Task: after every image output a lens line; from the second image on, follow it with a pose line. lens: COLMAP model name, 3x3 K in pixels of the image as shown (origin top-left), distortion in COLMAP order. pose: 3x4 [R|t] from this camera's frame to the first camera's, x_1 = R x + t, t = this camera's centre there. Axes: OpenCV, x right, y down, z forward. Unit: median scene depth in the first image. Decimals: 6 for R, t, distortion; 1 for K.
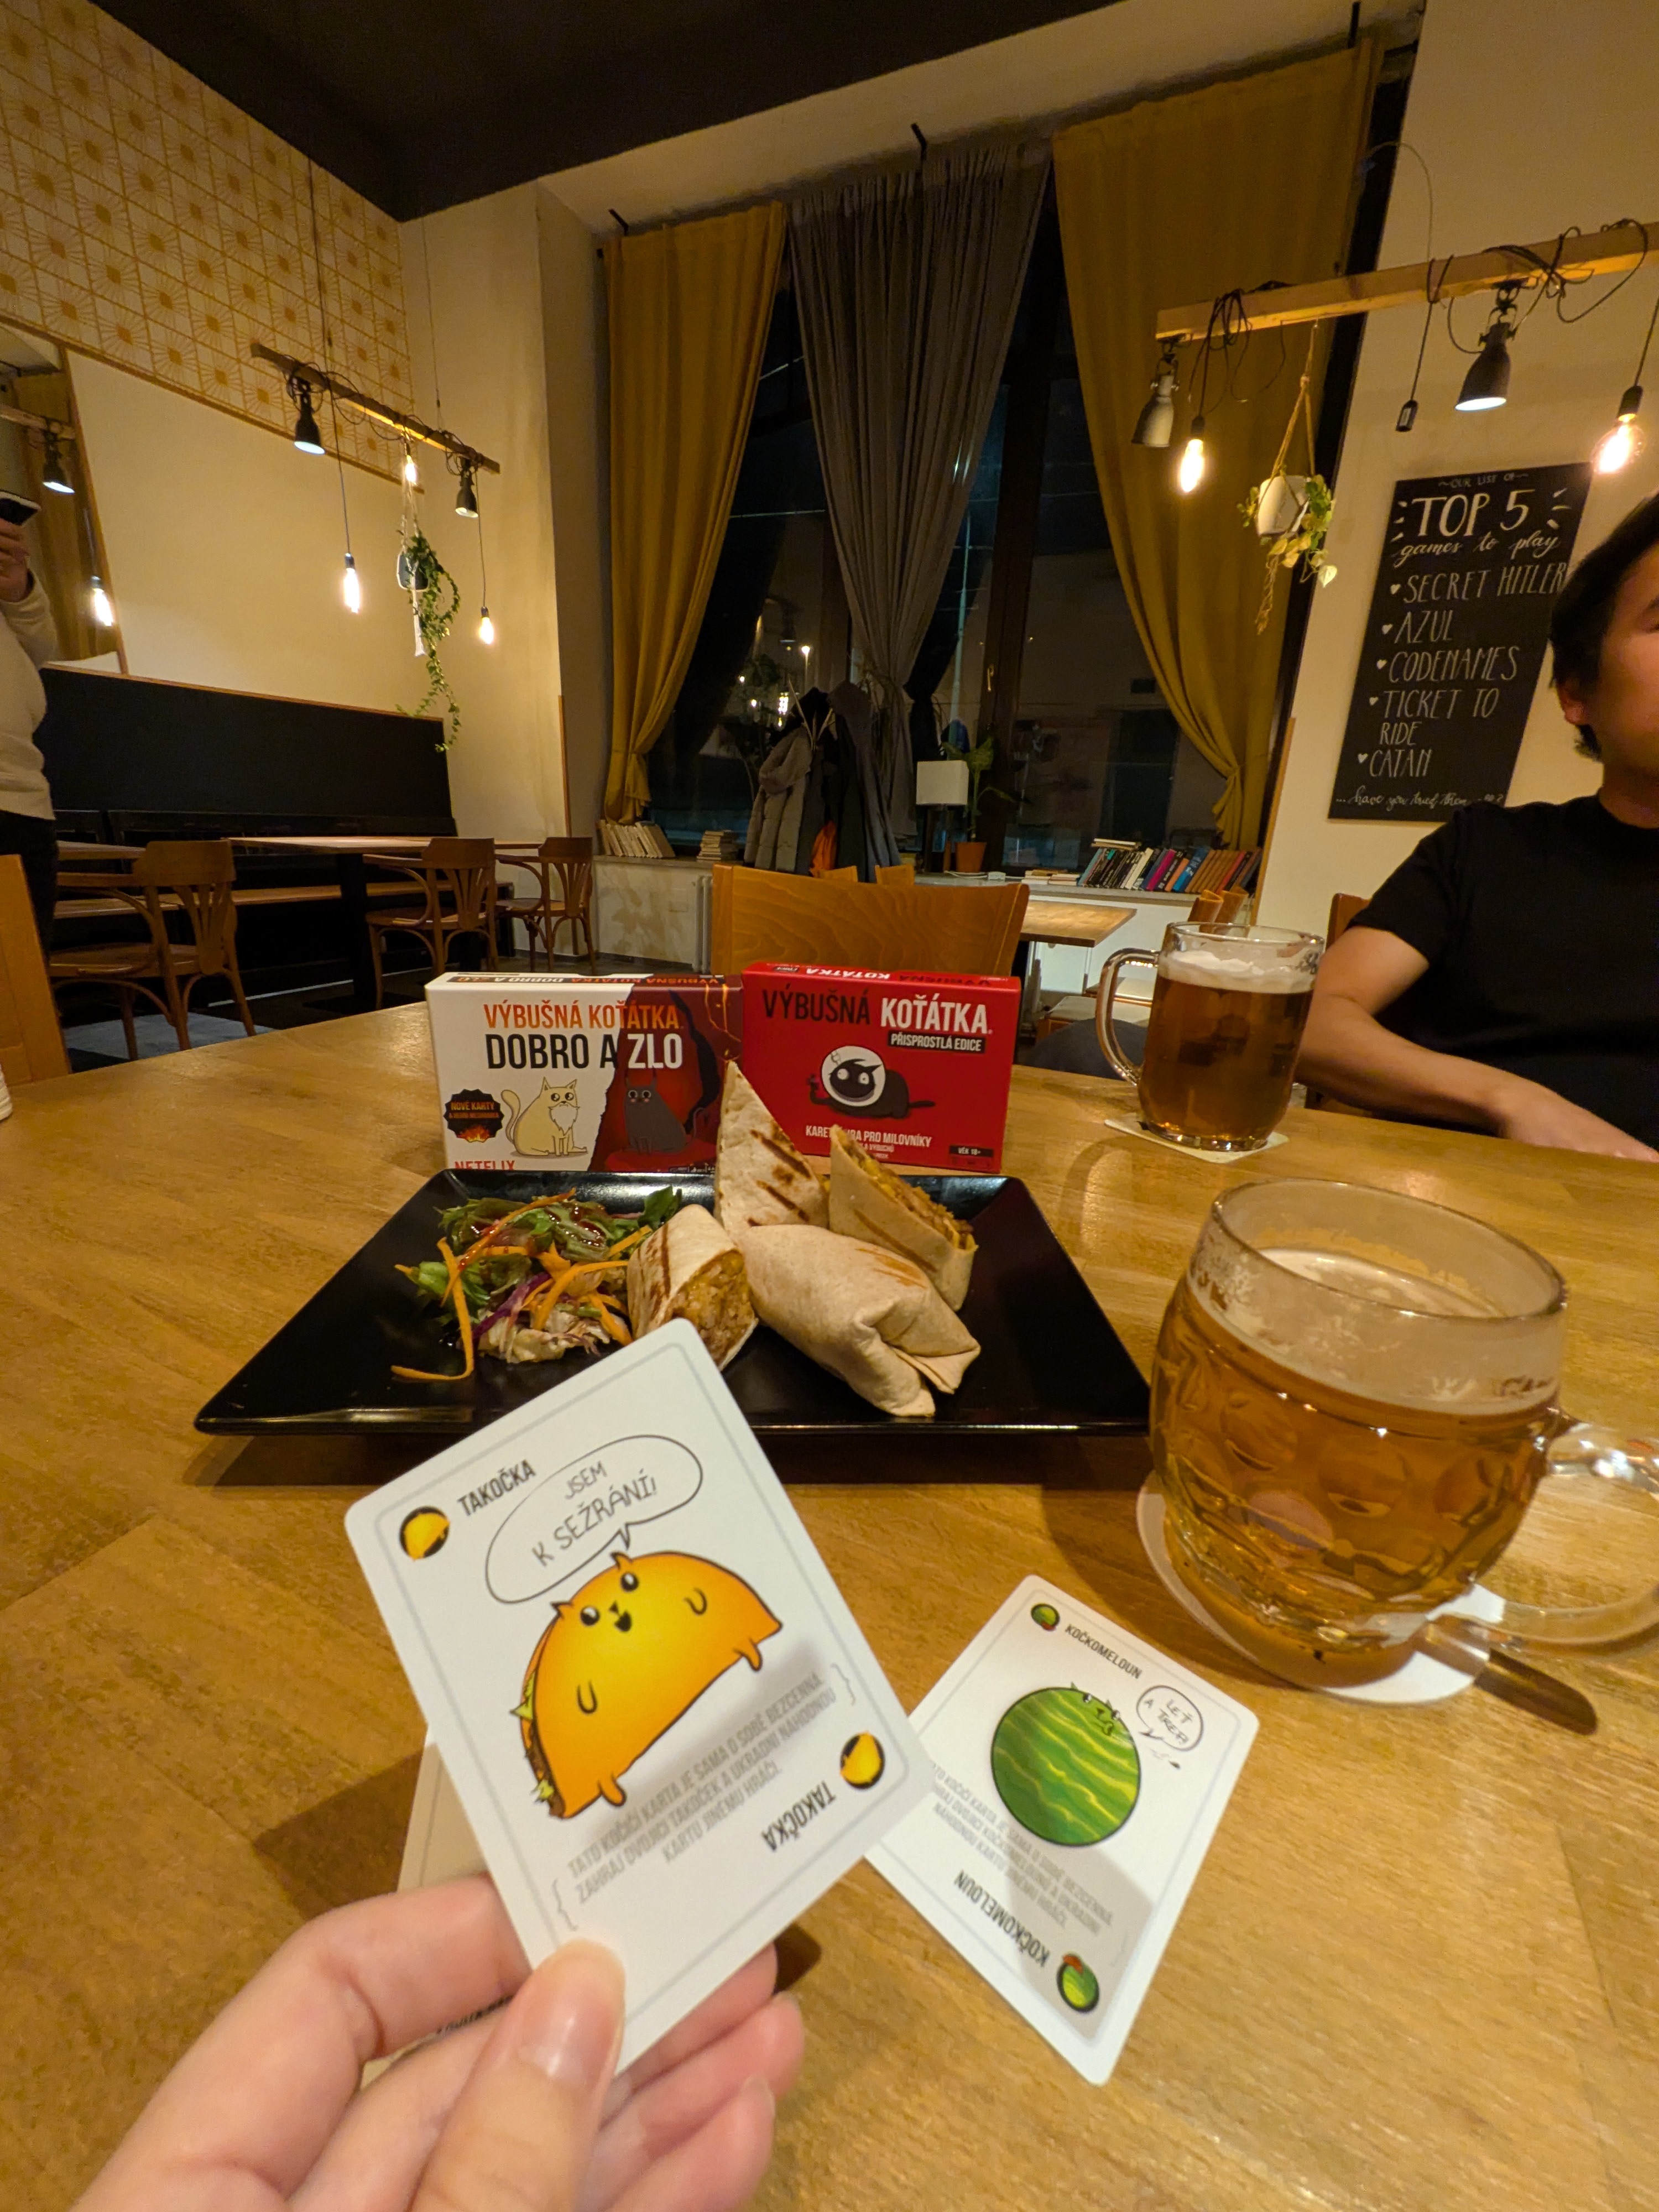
lens RADIAL K [[886.6, 0, 829.5], [0, 886.6, 1106.0], [0, 0, 1]] dist [0.007552, 0.000267]
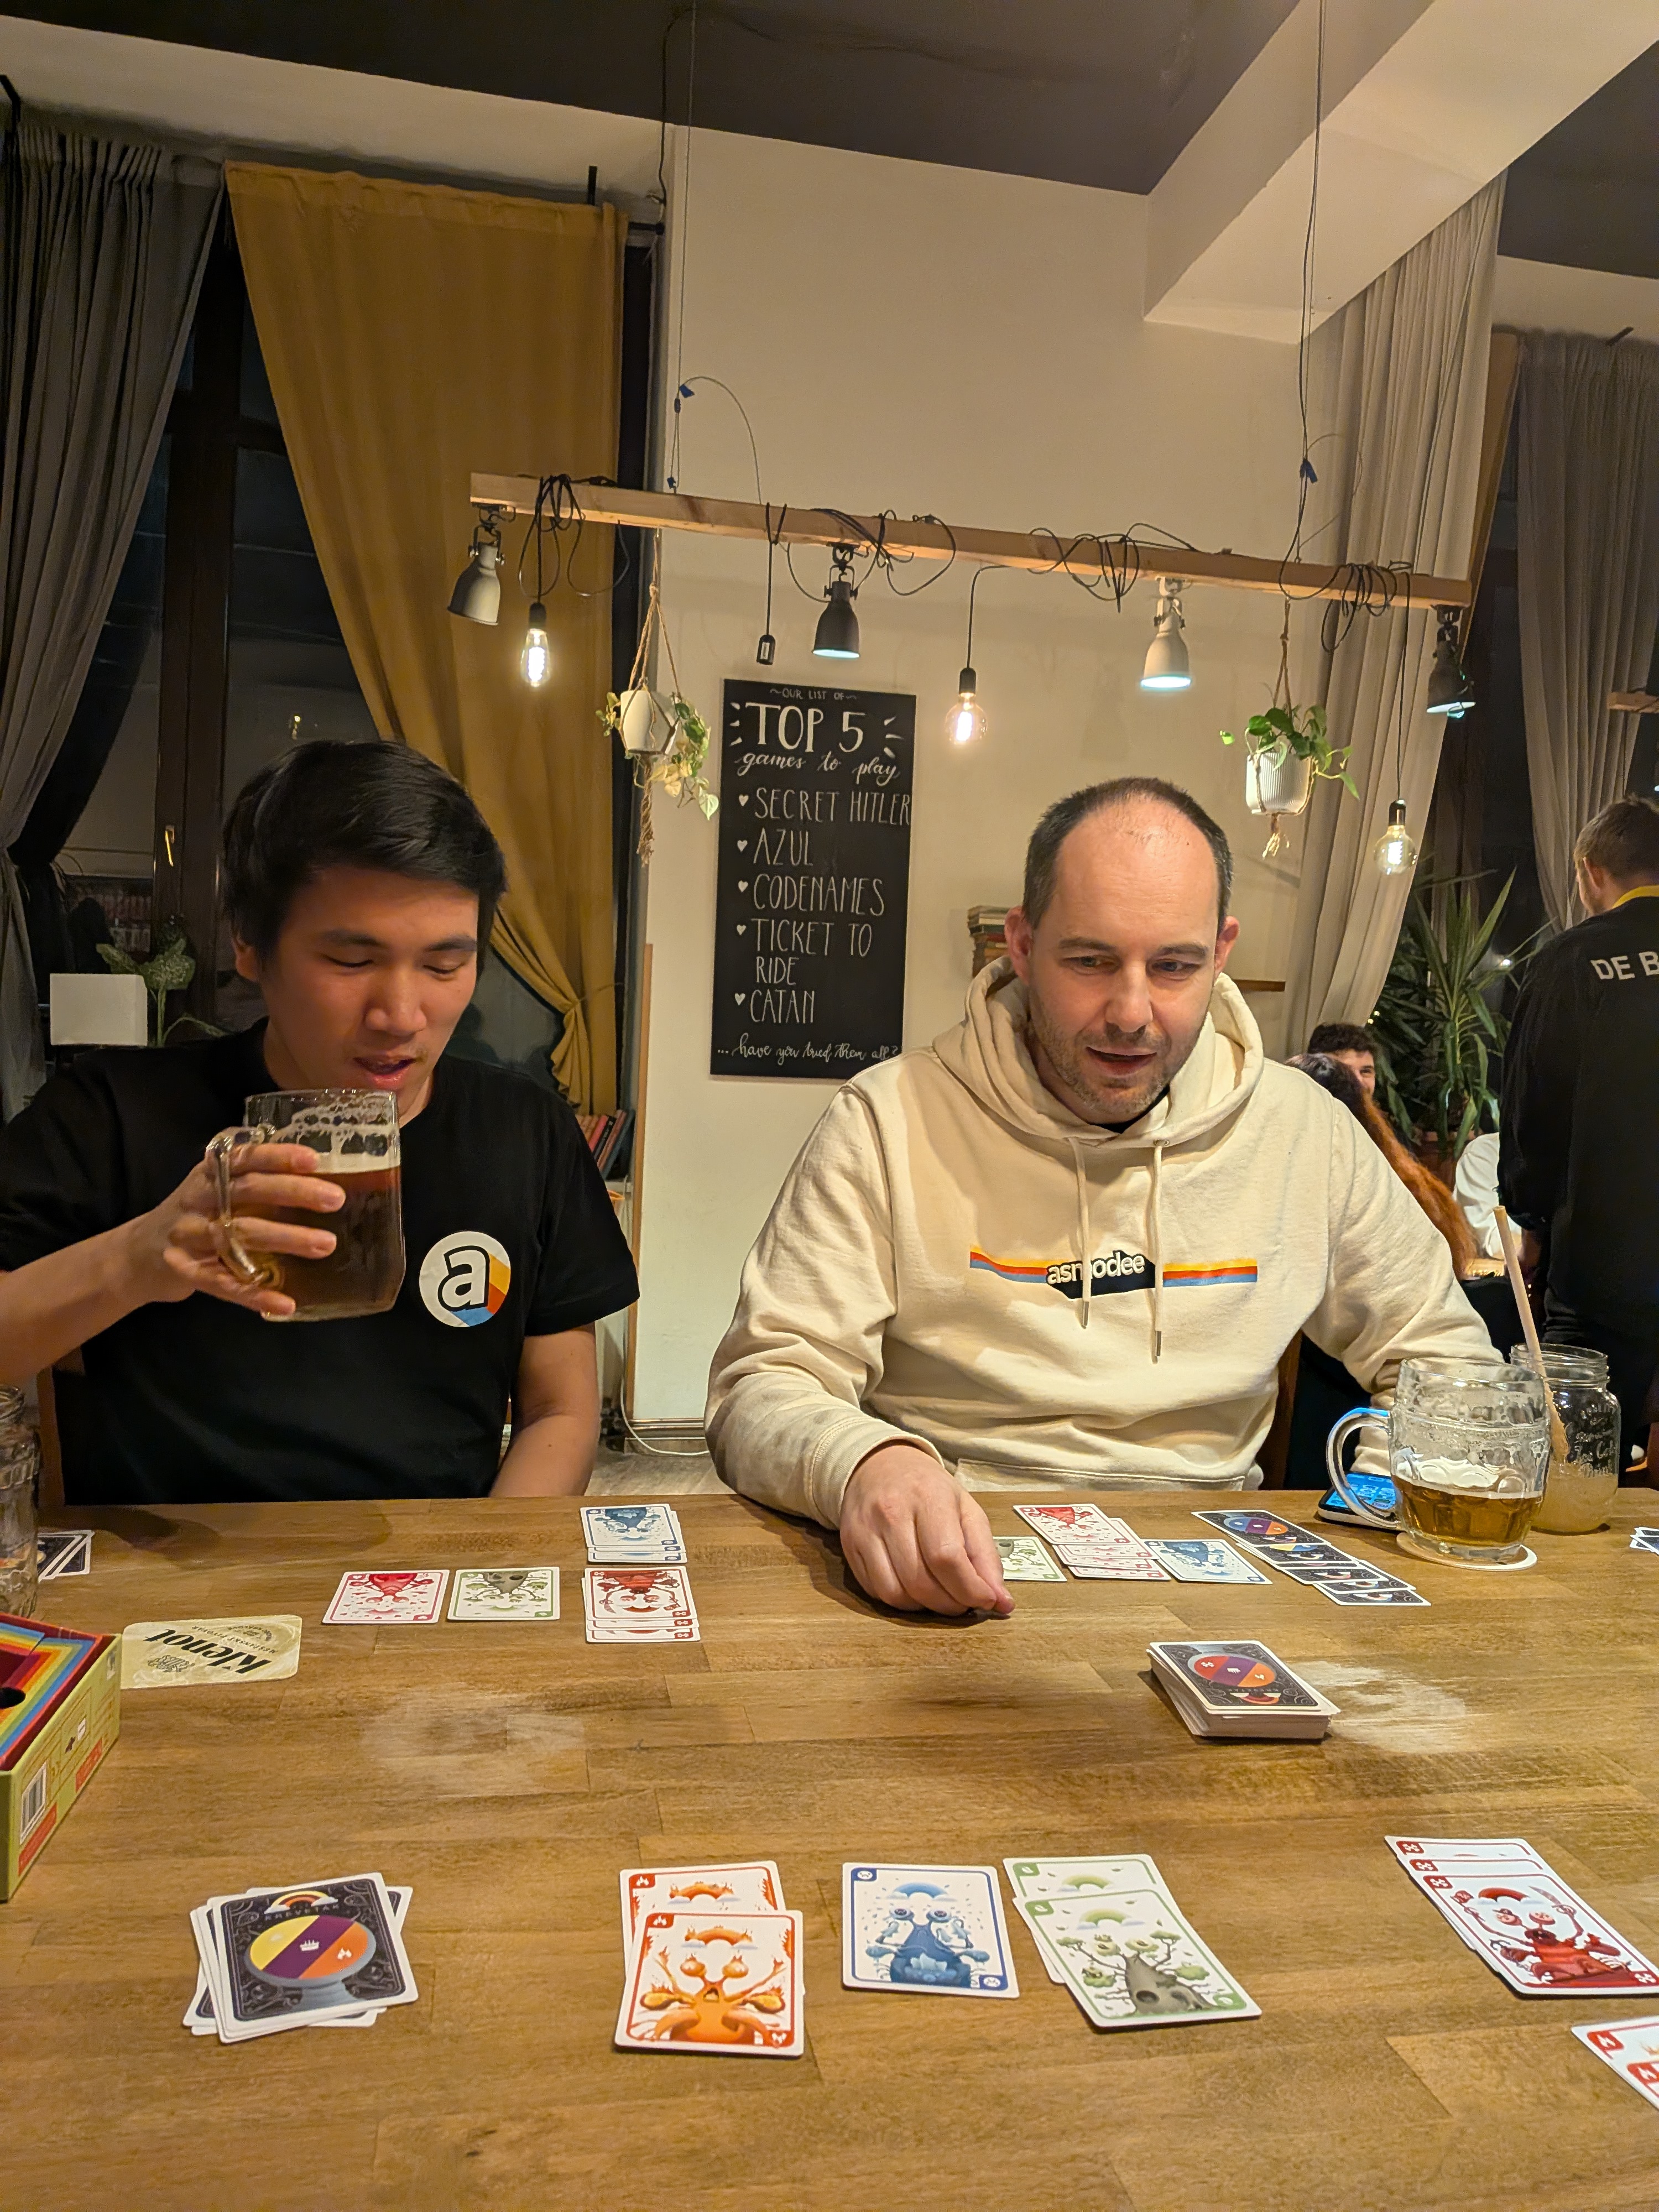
lens RADIAL K [[1578.0, 0, 823.6], [0, 1578.0, 1091.9], [0, 0, 1]] dist [0.128008, -0.178082]
pose [[0.811136, -0.019130, 0.584545, -0.144596], [0.175433, 0.961400, -0.211975, -0.018957], [-0.557927, 0.274489, 0.783182, -0.077863]]
